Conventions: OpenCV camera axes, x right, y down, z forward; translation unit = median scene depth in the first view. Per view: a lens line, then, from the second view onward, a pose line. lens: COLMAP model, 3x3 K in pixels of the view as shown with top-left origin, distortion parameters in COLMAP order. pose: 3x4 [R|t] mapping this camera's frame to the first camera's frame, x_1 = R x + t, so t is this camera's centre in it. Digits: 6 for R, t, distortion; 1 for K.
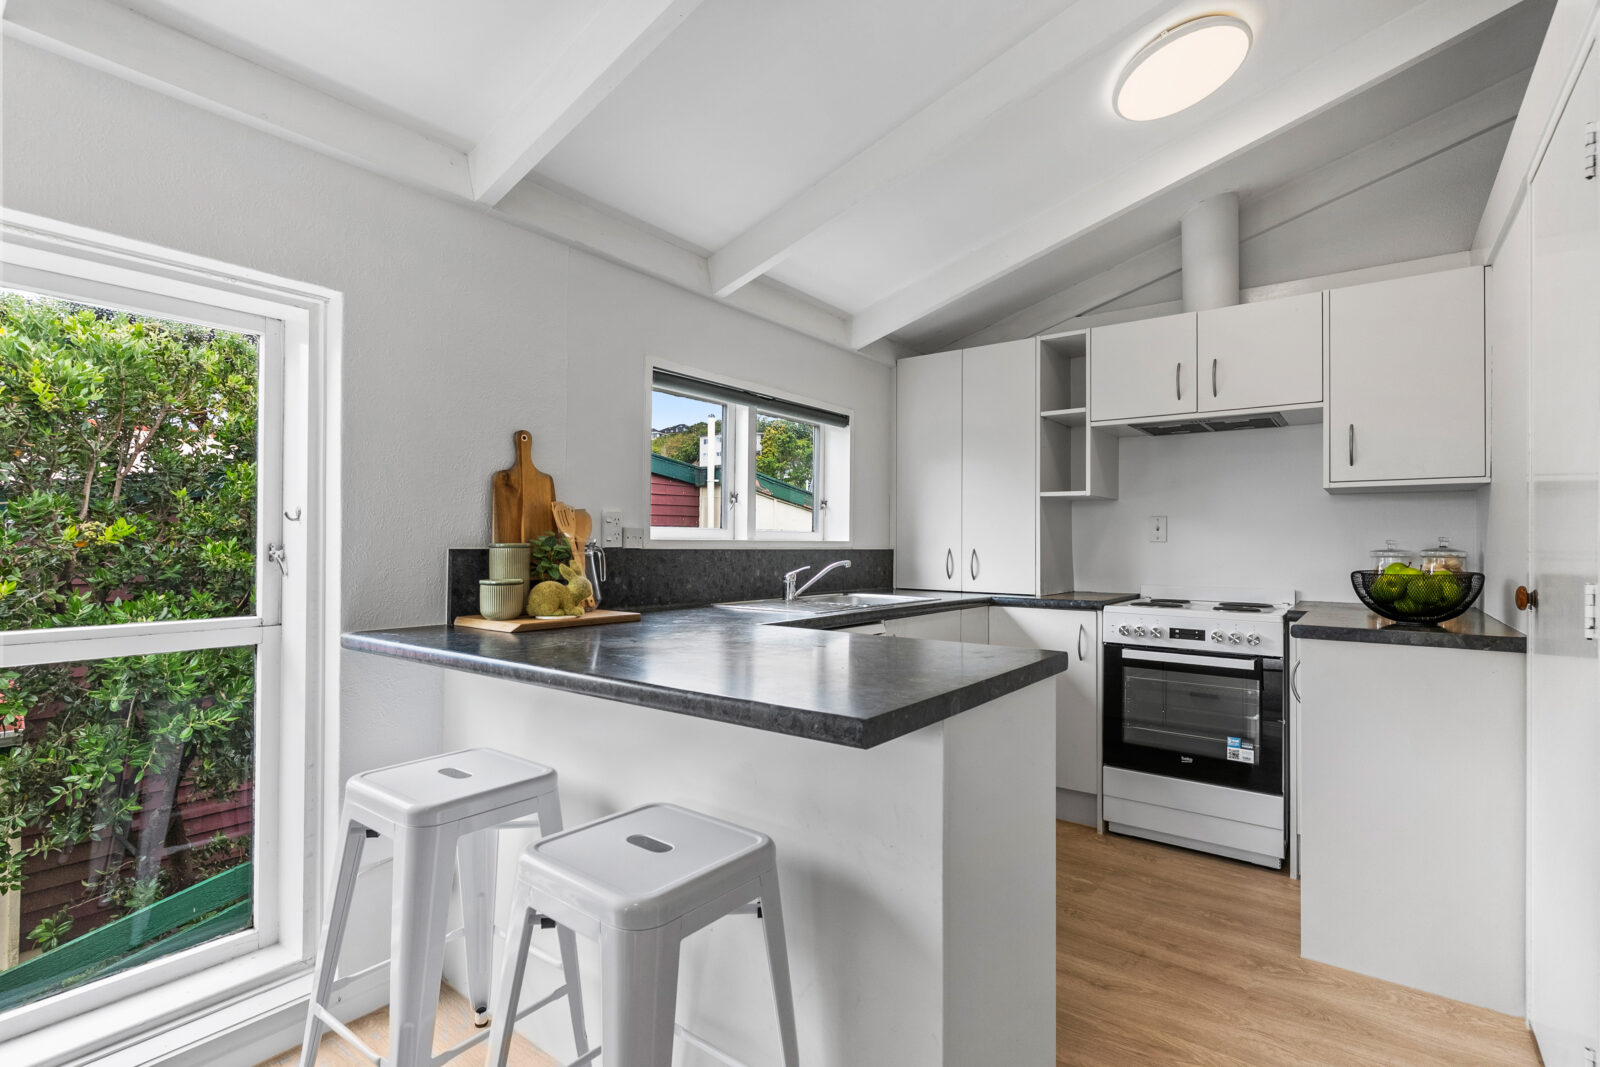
lens RADIAL K [[754.6, 0, 802.4], [0, 754.6, 538.3], [0, 0, 1]] dist [0.000448, -0.000017]
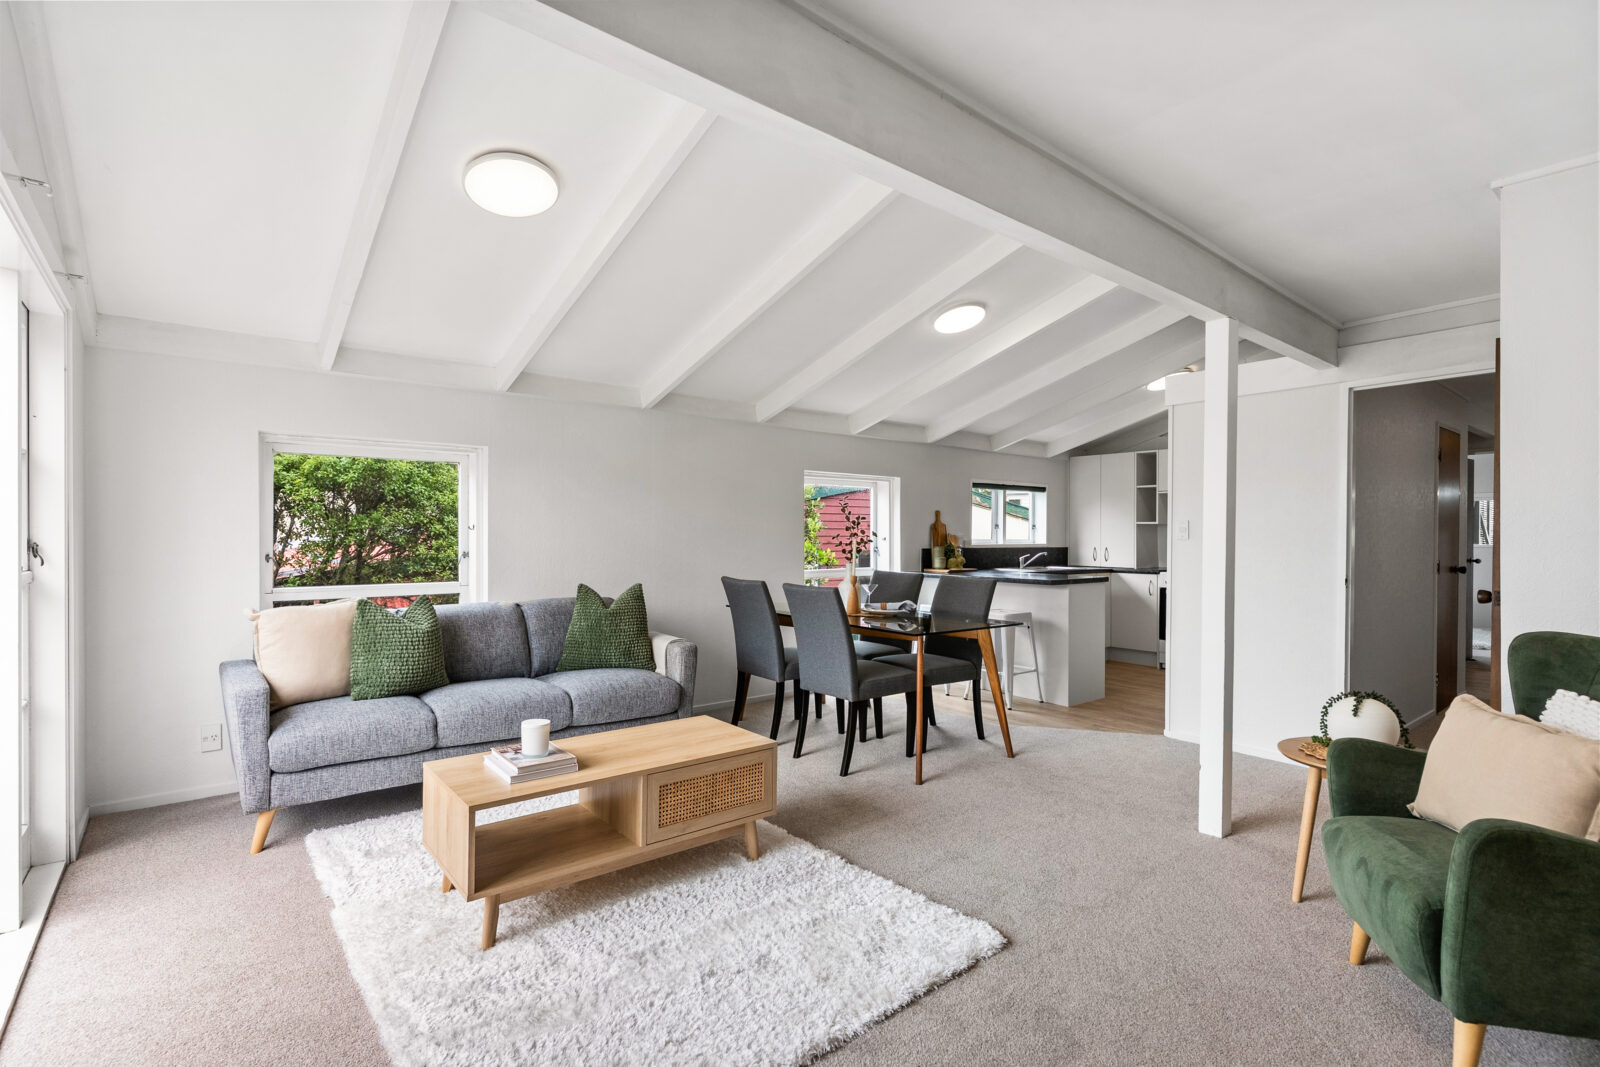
lens RADIAL K [[754.6, 0, 797.4], [0, 754.6, 526.0], [0, 0, 1]] dist [0.000448, -0.000017]
pose [[0.969264, -0.002926, -0.246007, -0.109790], [0.002215, 0.999993, -0.003167, -0.046225], [0.246014, 0.002525, 0.969263, -1.453096]]
